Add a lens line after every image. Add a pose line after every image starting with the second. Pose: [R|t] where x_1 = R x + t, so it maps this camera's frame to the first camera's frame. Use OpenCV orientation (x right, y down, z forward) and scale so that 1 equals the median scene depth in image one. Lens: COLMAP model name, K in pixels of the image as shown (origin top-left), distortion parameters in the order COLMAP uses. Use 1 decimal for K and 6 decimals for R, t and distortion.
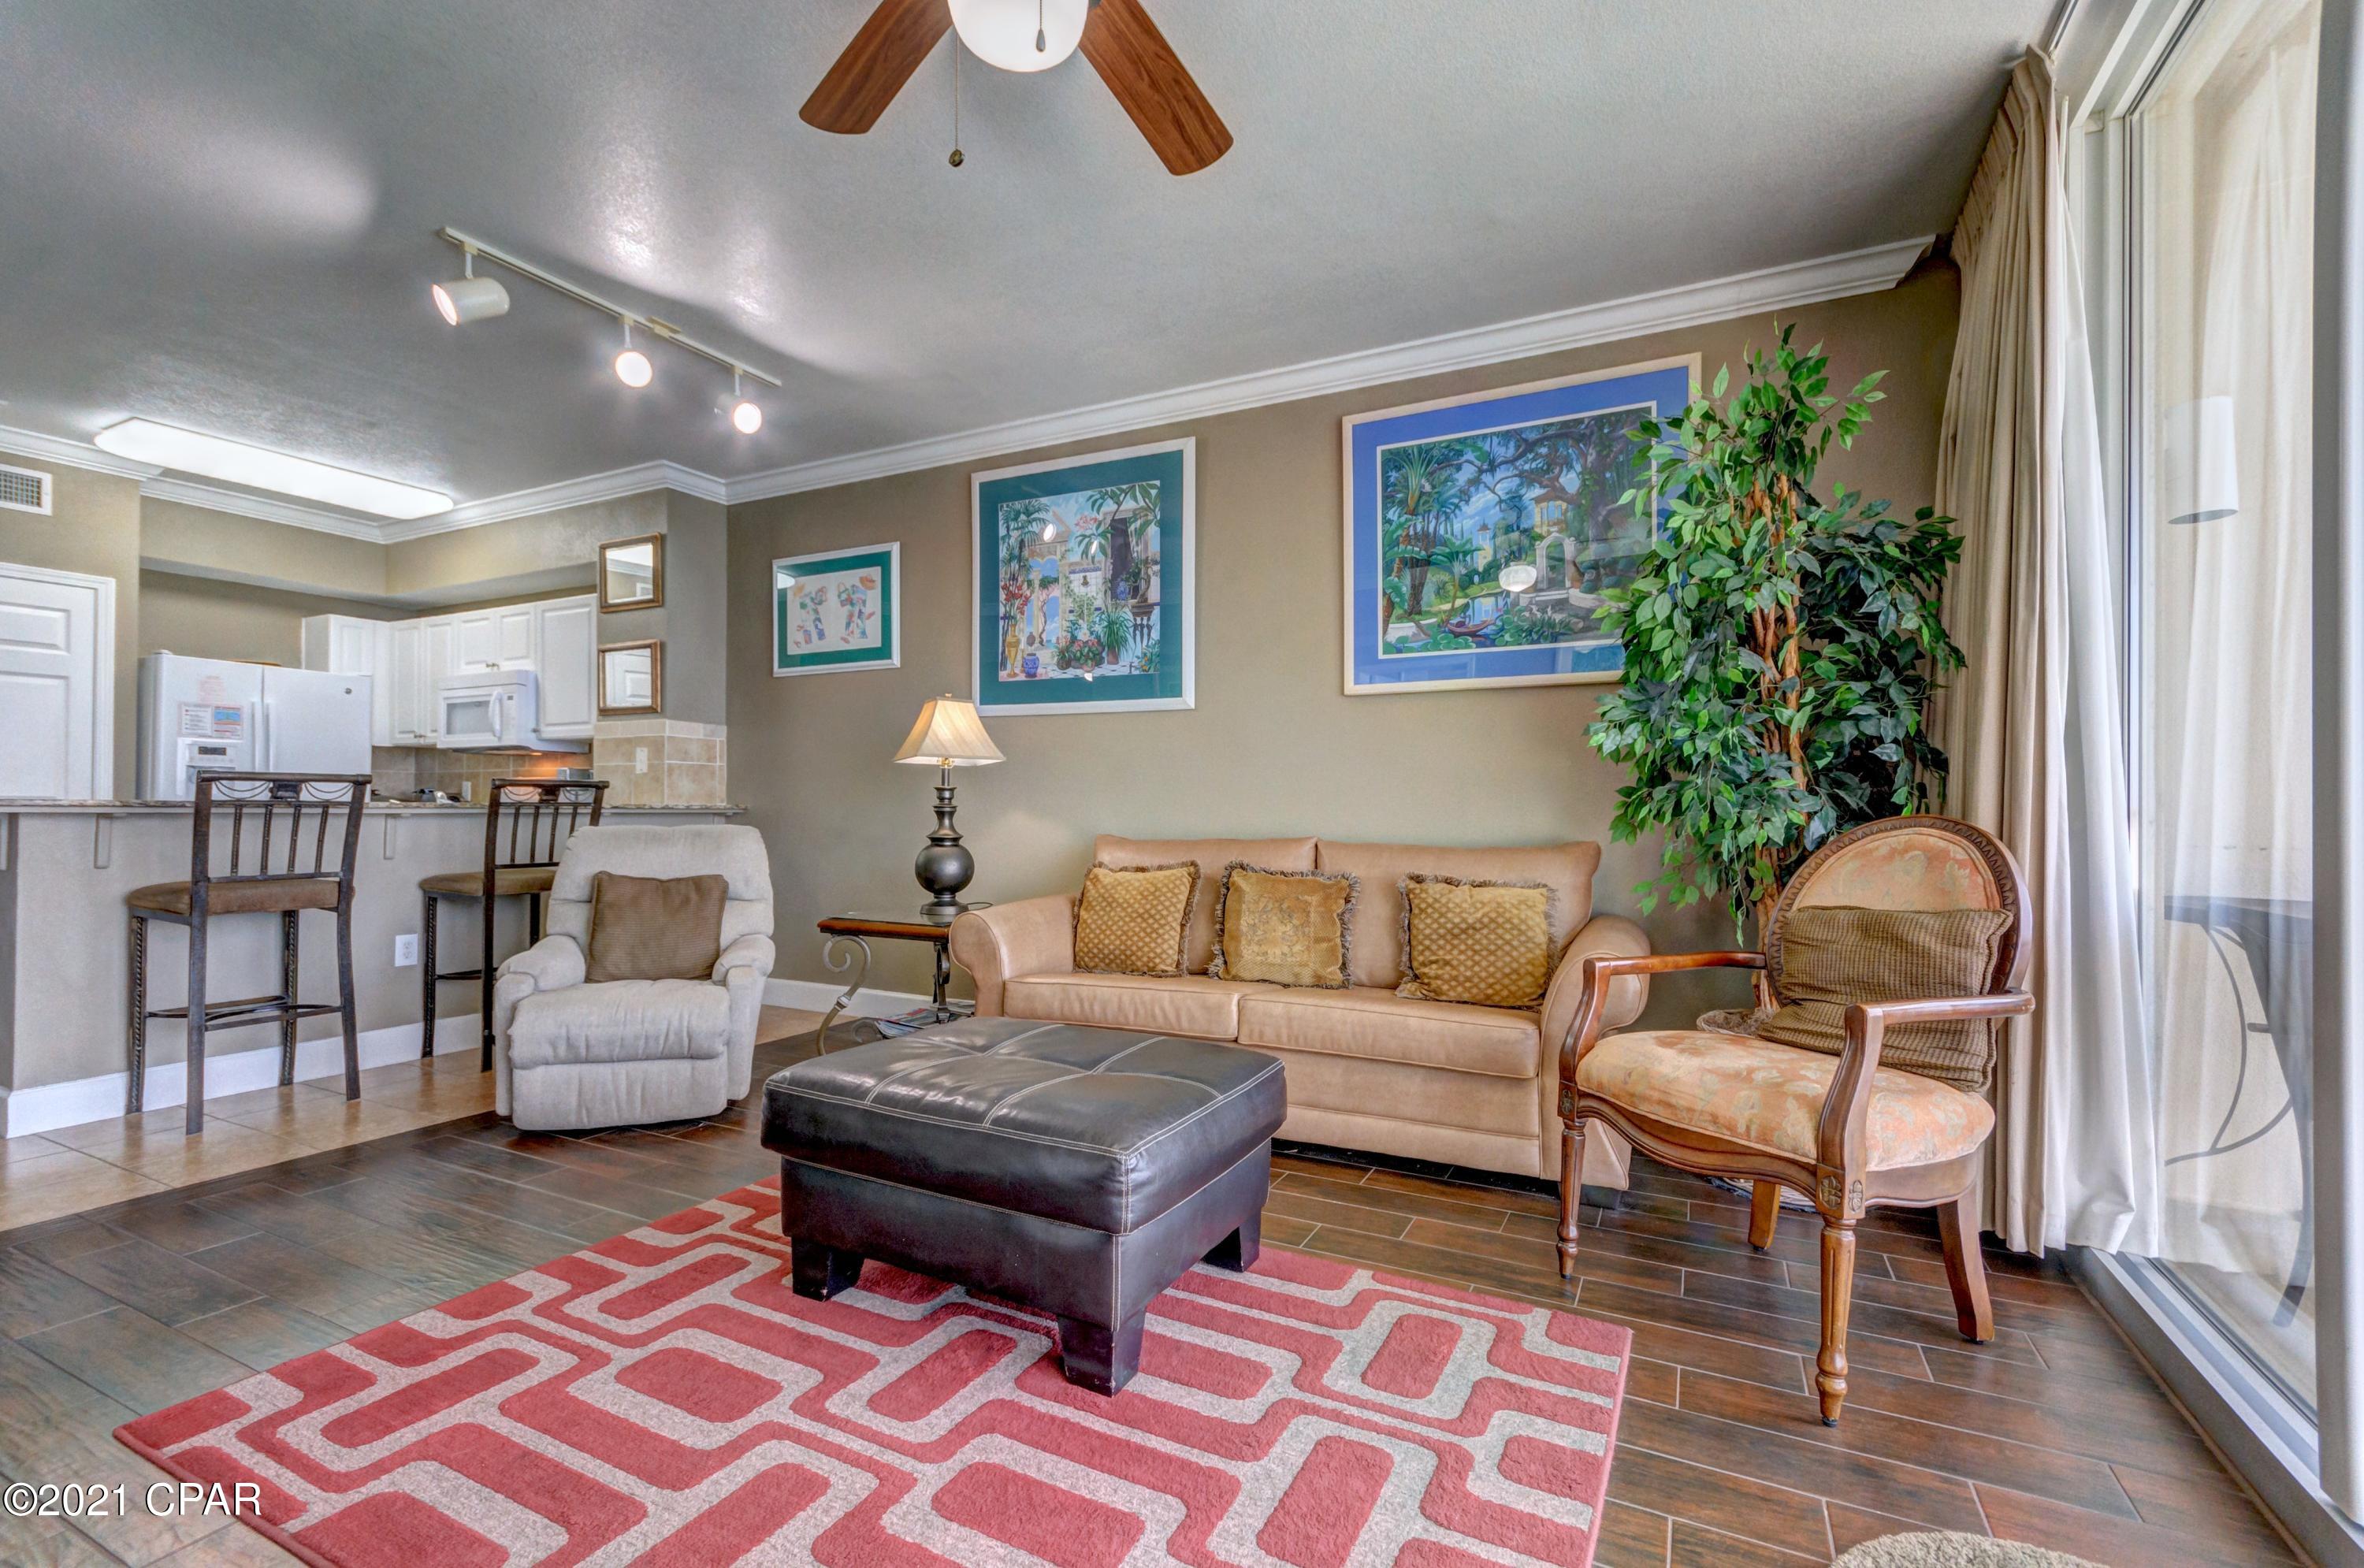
lens RADIAL K [[1032.2, 0, 1178.5], [0, 1032.2, 803.1], [0, 0, 1]] dist [0.001591, 0.000878]
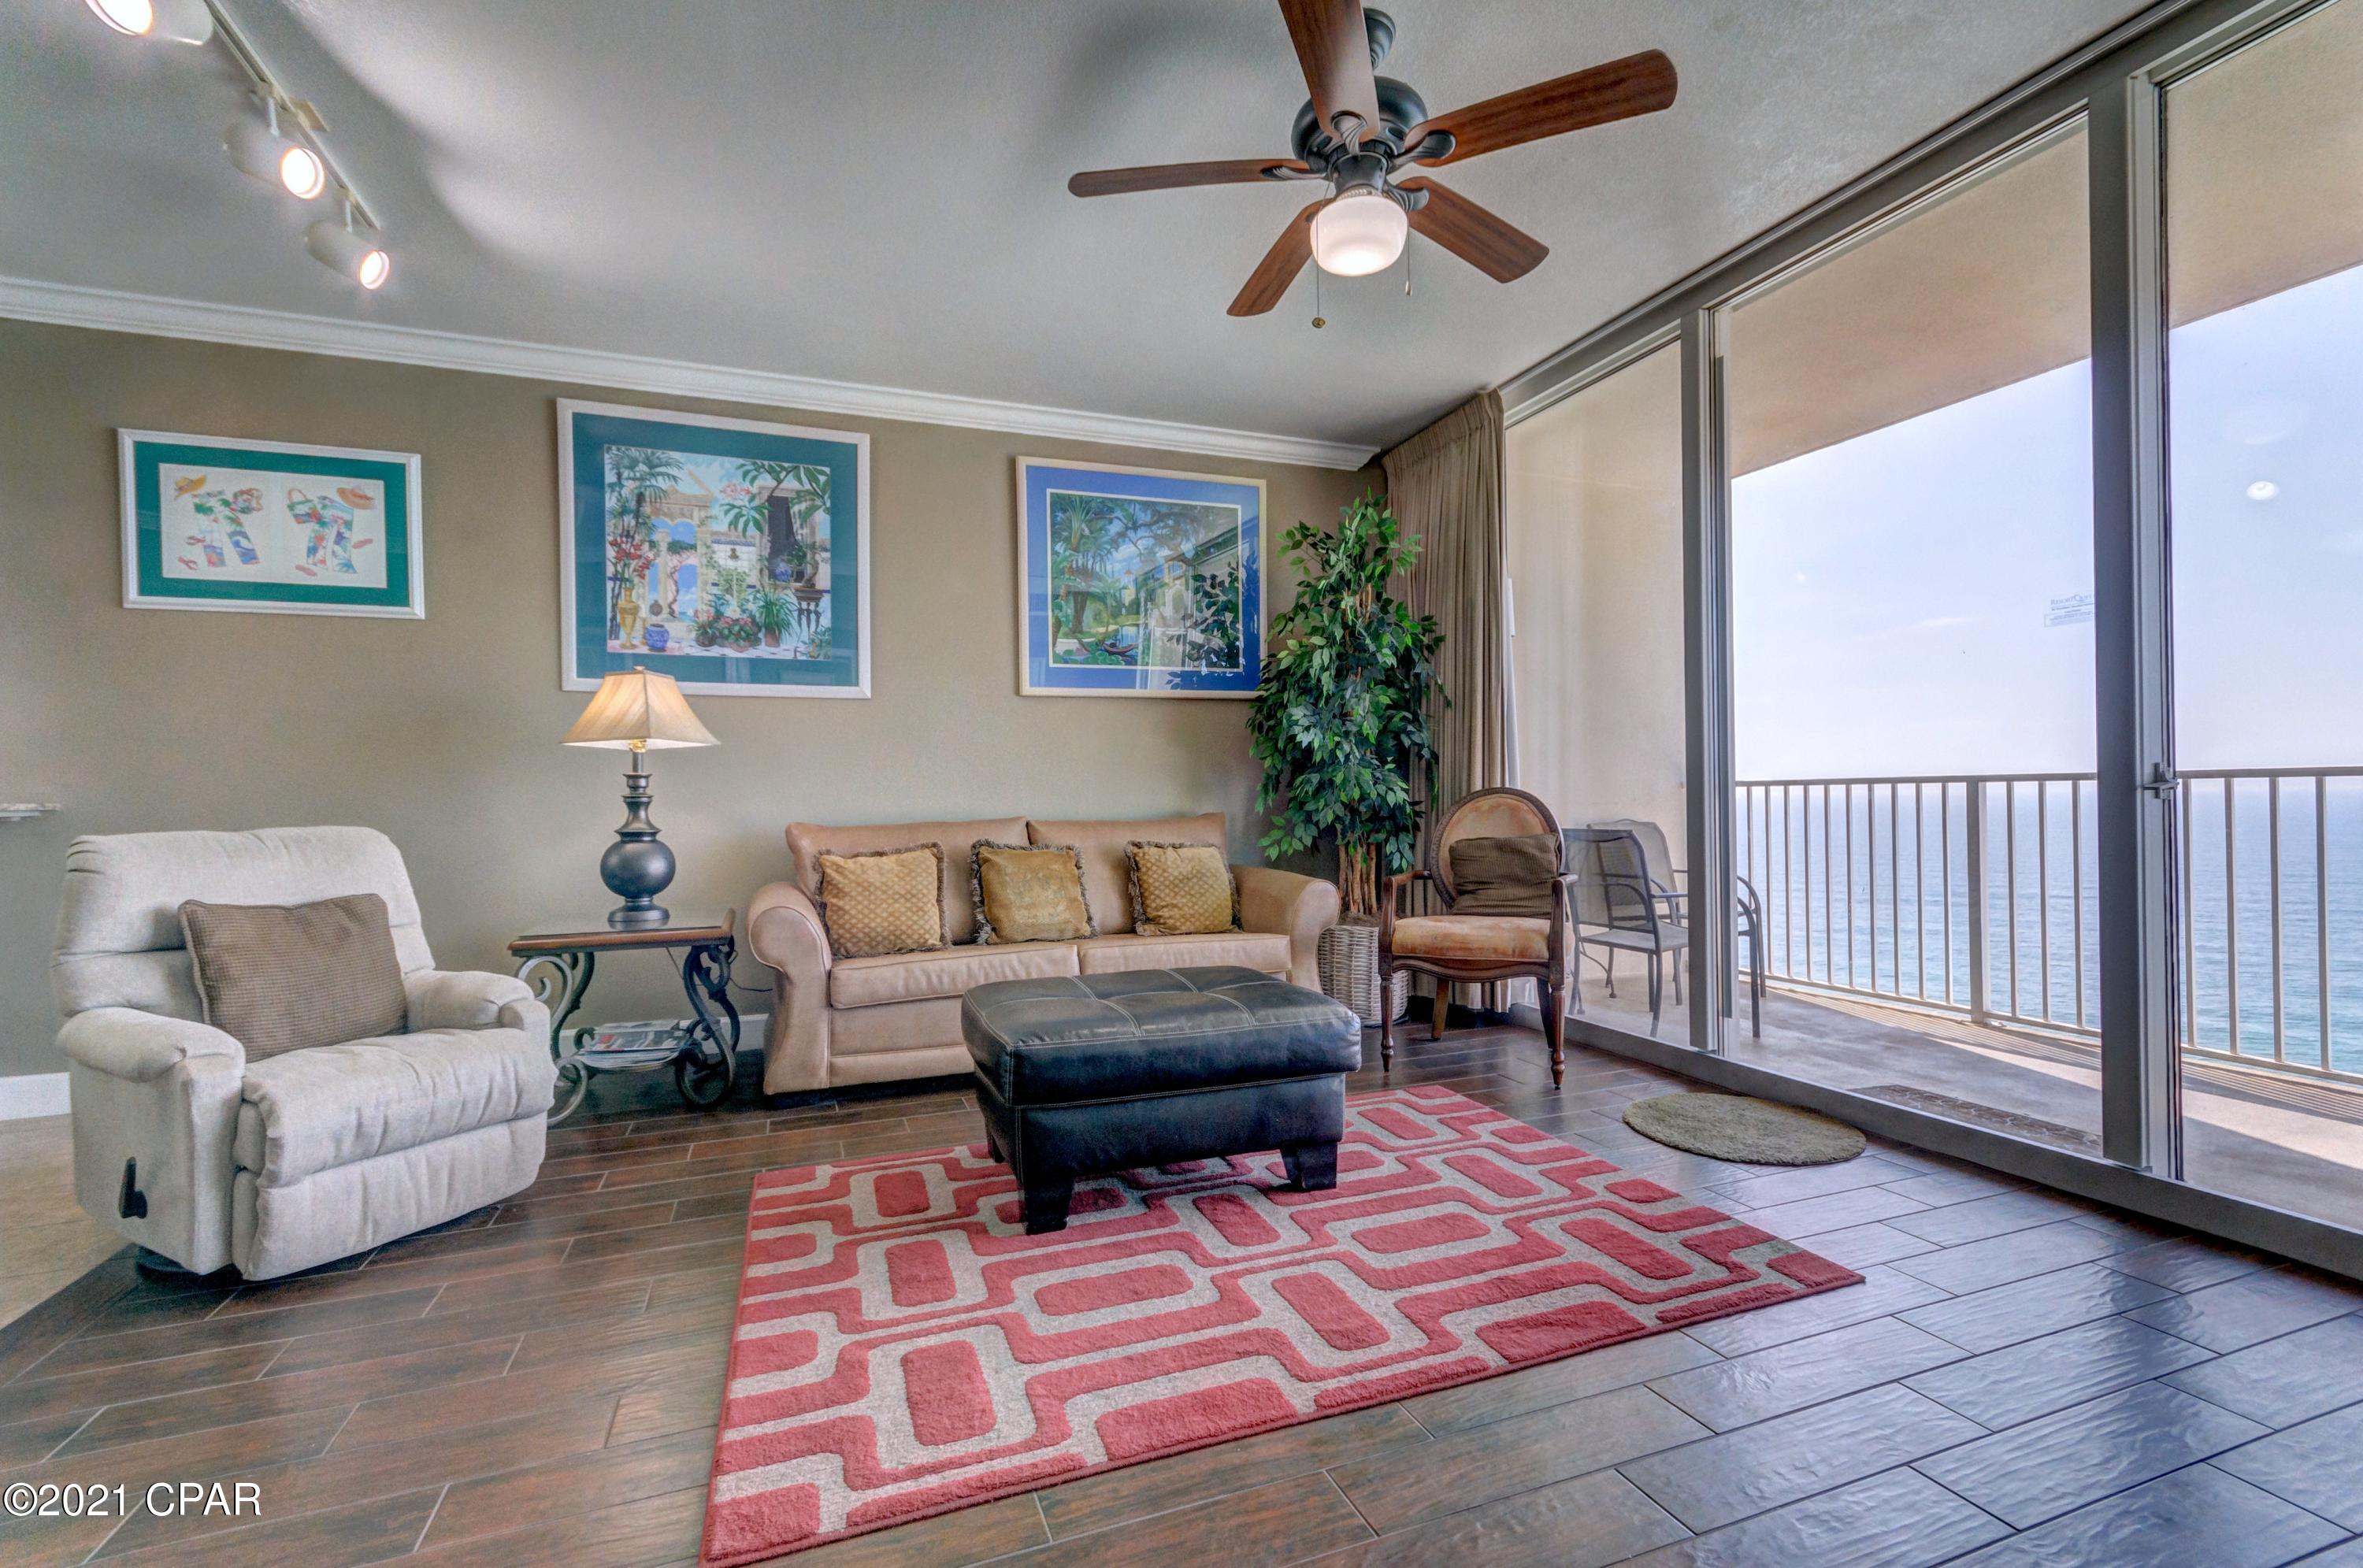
lens RADIAL K [[1040.8, 0, 1177.4], [0, 1040.8, 795.8], [0, 0, 1]] dist [0.009129, -0.000227]
pose [[0.672198, -0.015852, 0.740201, -0.542391], [0.015140, 0.999856, 0.007664, 0.002644], [-0.740216, 0.006055, 0.672342, 0.071946]]
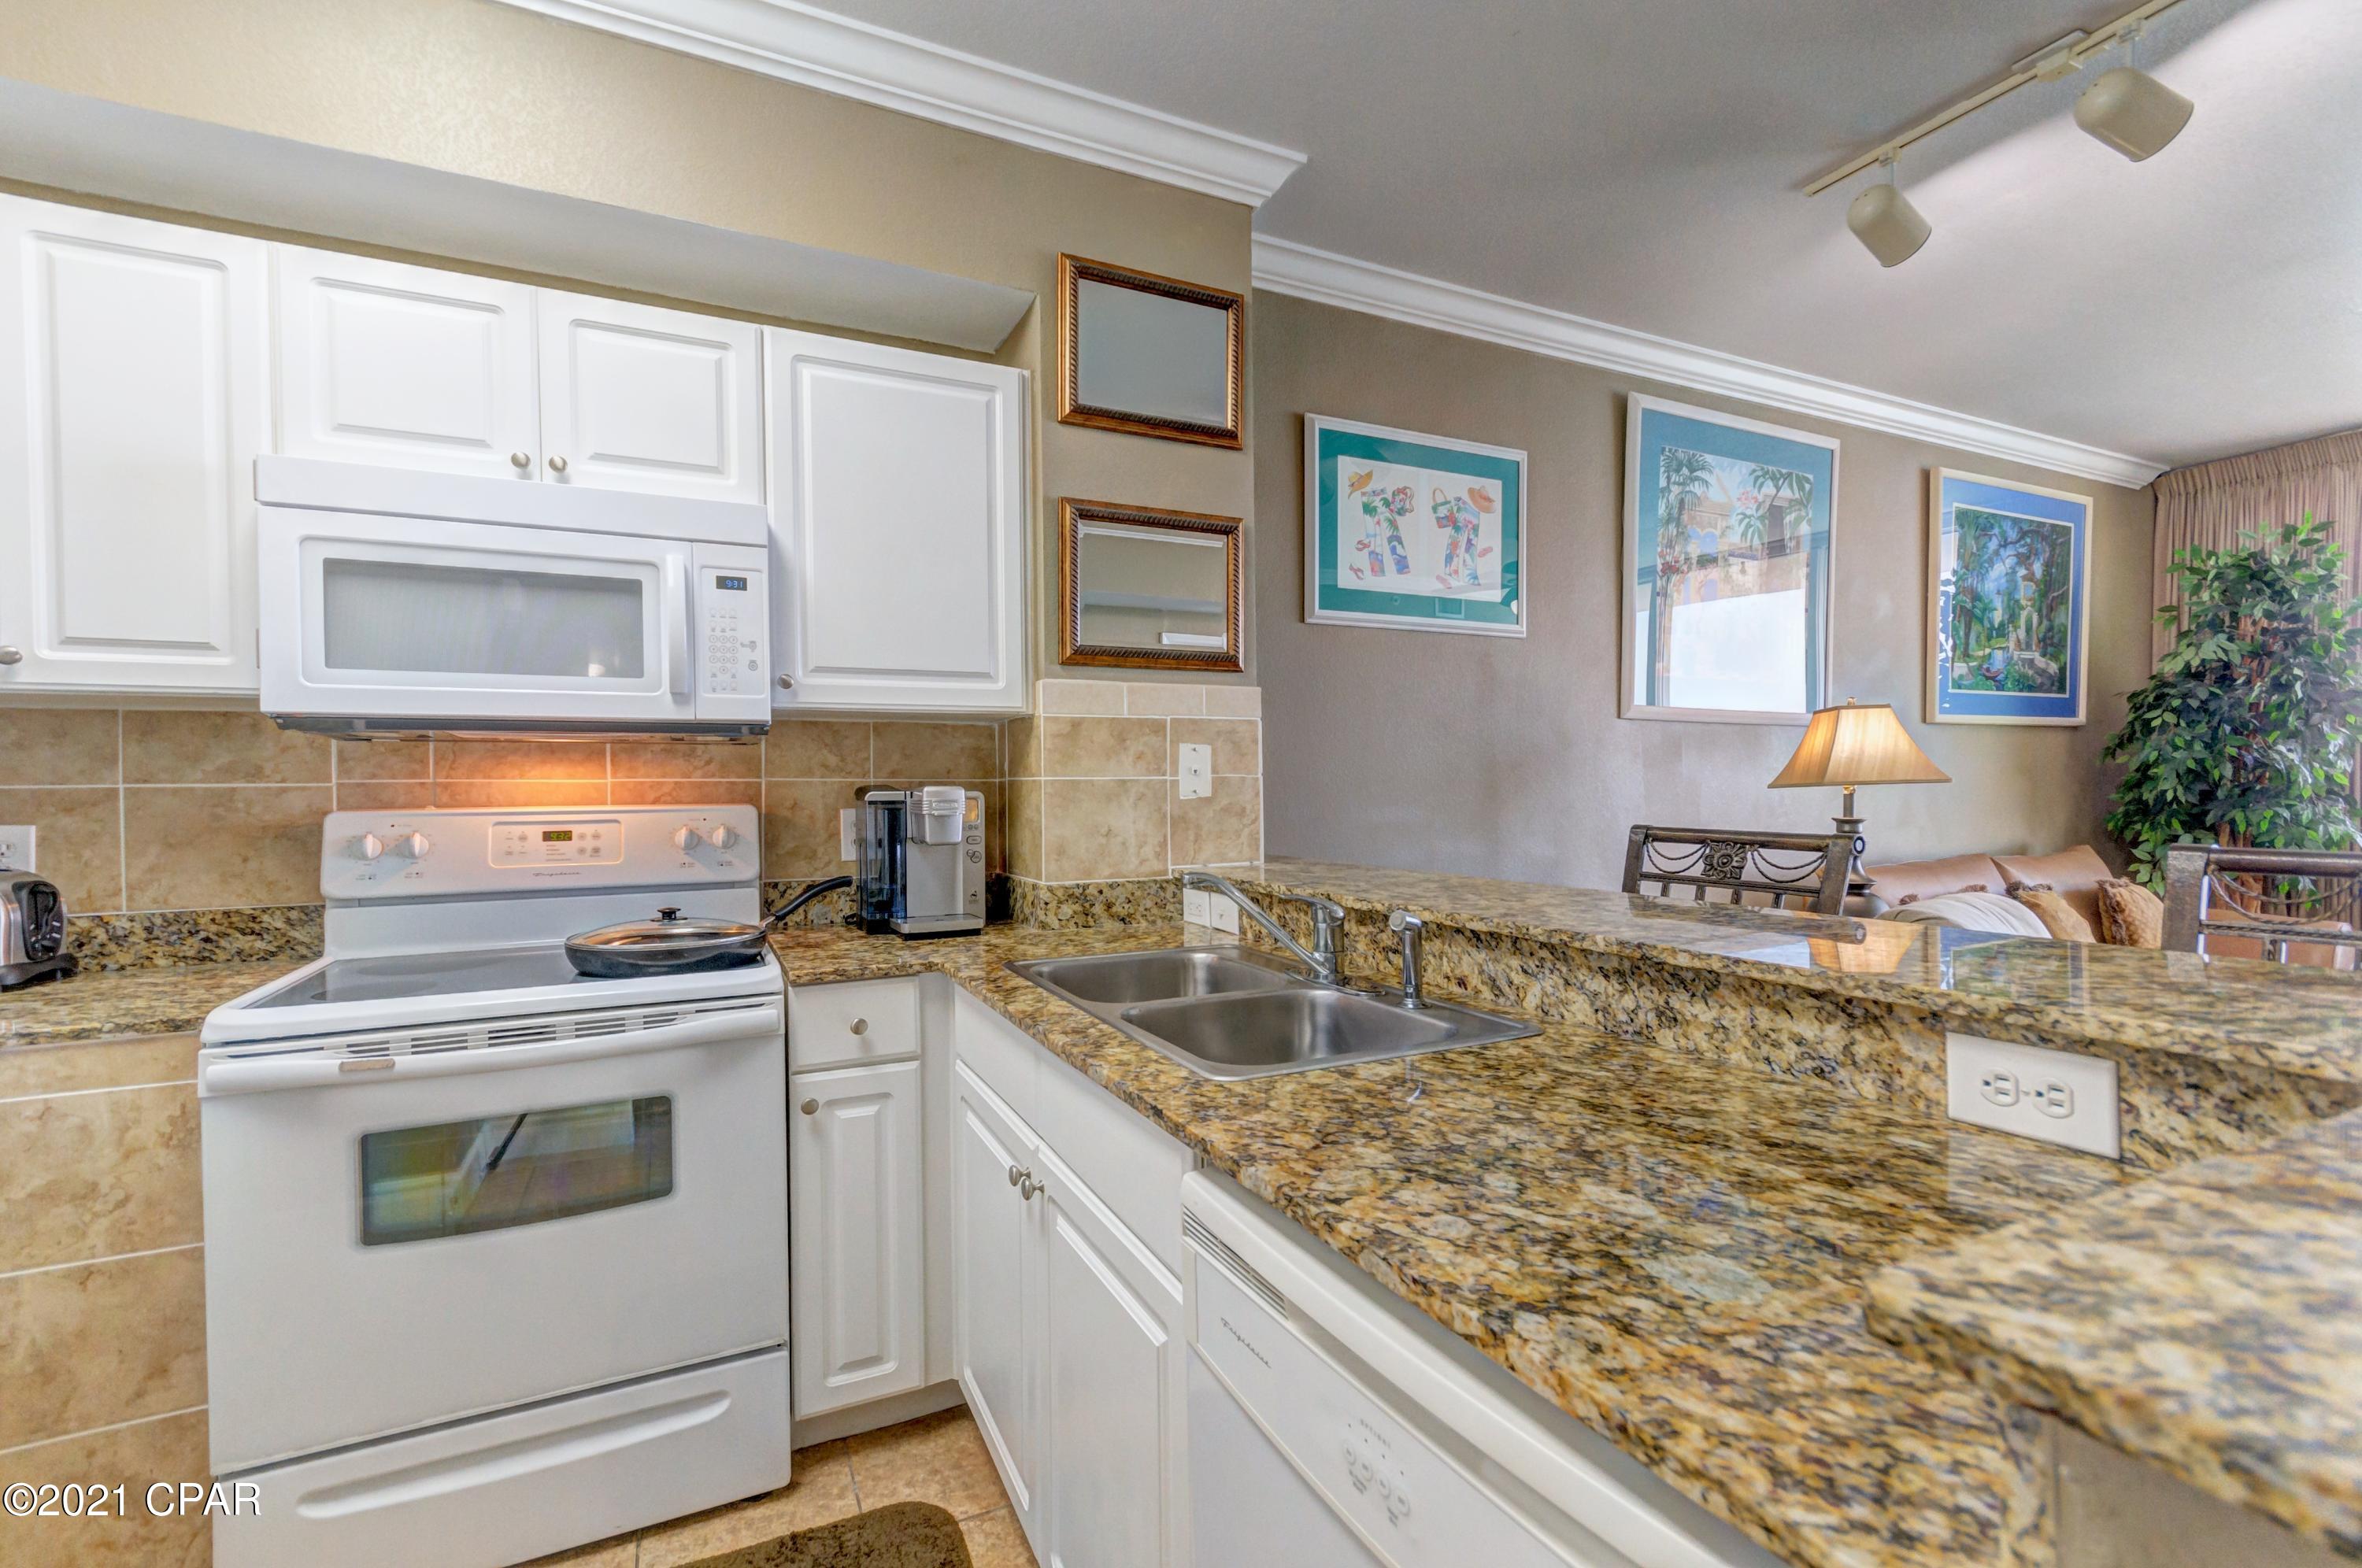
lens RADIAL K [[1031.3, 0, 1177.5], [0, 1031.3, 803.1], [0, 0, 1]] dist [0.001591, 0.000878]
pose [[0.609195, -0.023088, 0.792684, -1.093657], [0.008542, 0.999709, 0.022553, -0.046186], [-0.792975, -0.006968, 0.609215, 0.882270]]
